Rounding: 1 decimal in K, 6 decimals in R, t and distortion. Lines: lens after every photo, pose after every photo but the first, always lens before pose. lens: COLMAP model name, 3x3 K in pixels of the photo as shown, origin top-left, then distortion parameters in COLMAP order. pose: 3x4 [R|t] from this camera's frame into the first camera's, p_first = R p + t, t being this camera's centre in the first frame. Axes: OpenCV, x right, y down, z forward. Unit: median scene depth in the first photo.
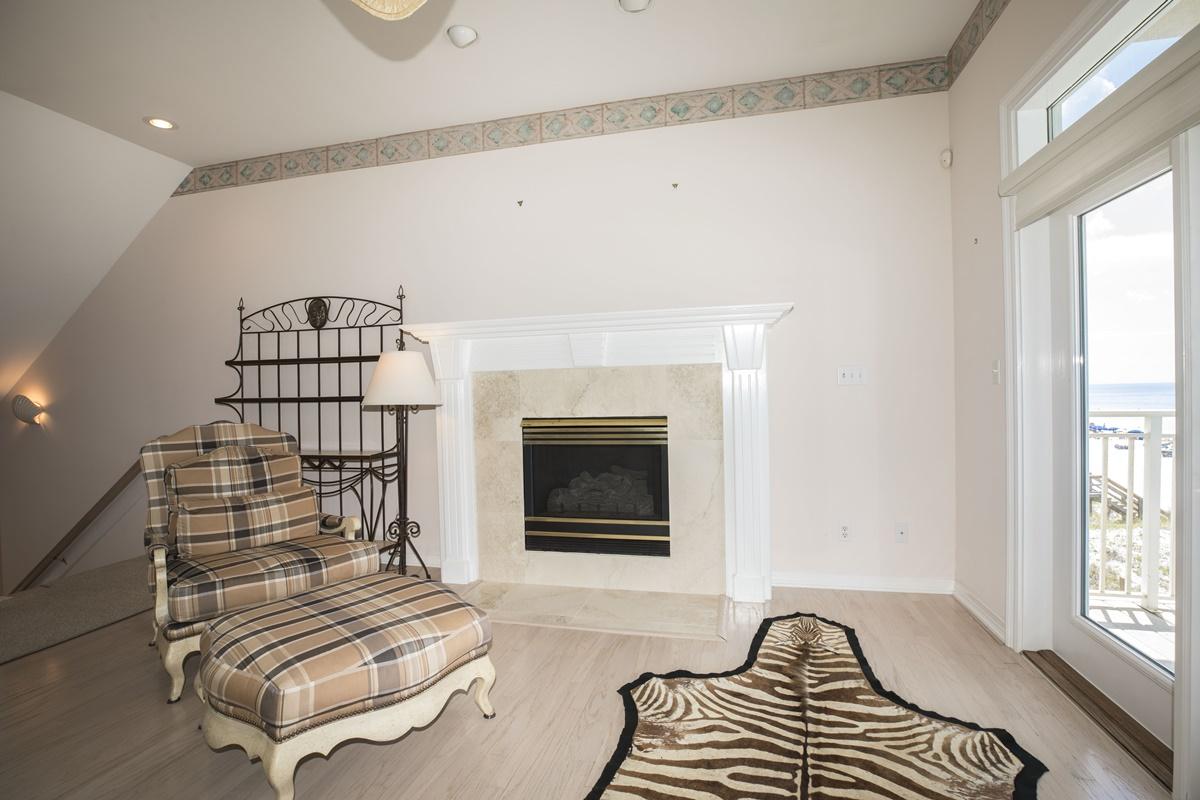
lens RADIAL K [[566.6, 0, 600.4], [0, 566.6, 399.4], [0, 0, 1]] dist [-0.006002, -0.000549]
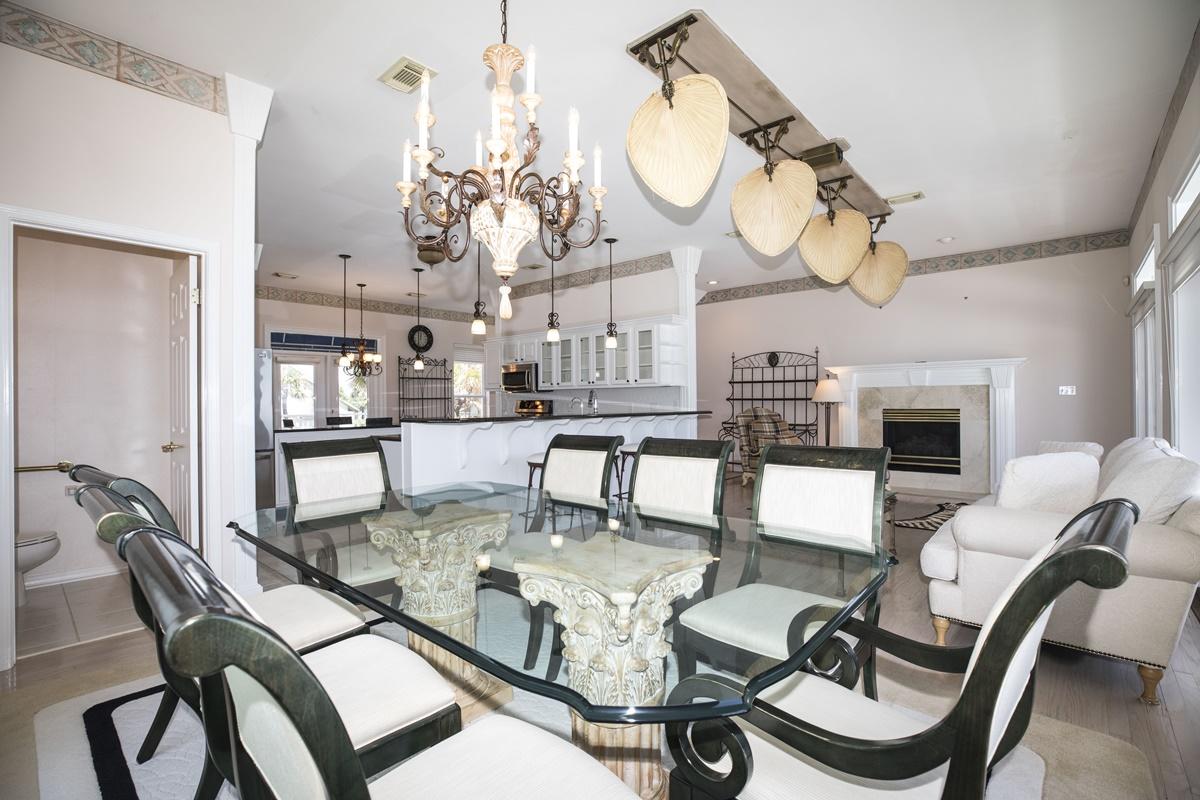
lens RADIAL K [[551.7, 0, 608.7], [0, 551.7, 396.7], [0, 0, 1]] dist [-0.012623, 0.000413]
pose [[0.885884, 0.009225, -0.463815, -0.092163], [-0.011783, 0.999927, -0.002616, 0.003501], [0.463757, 0.007782, 0.885928, -1.386397]]
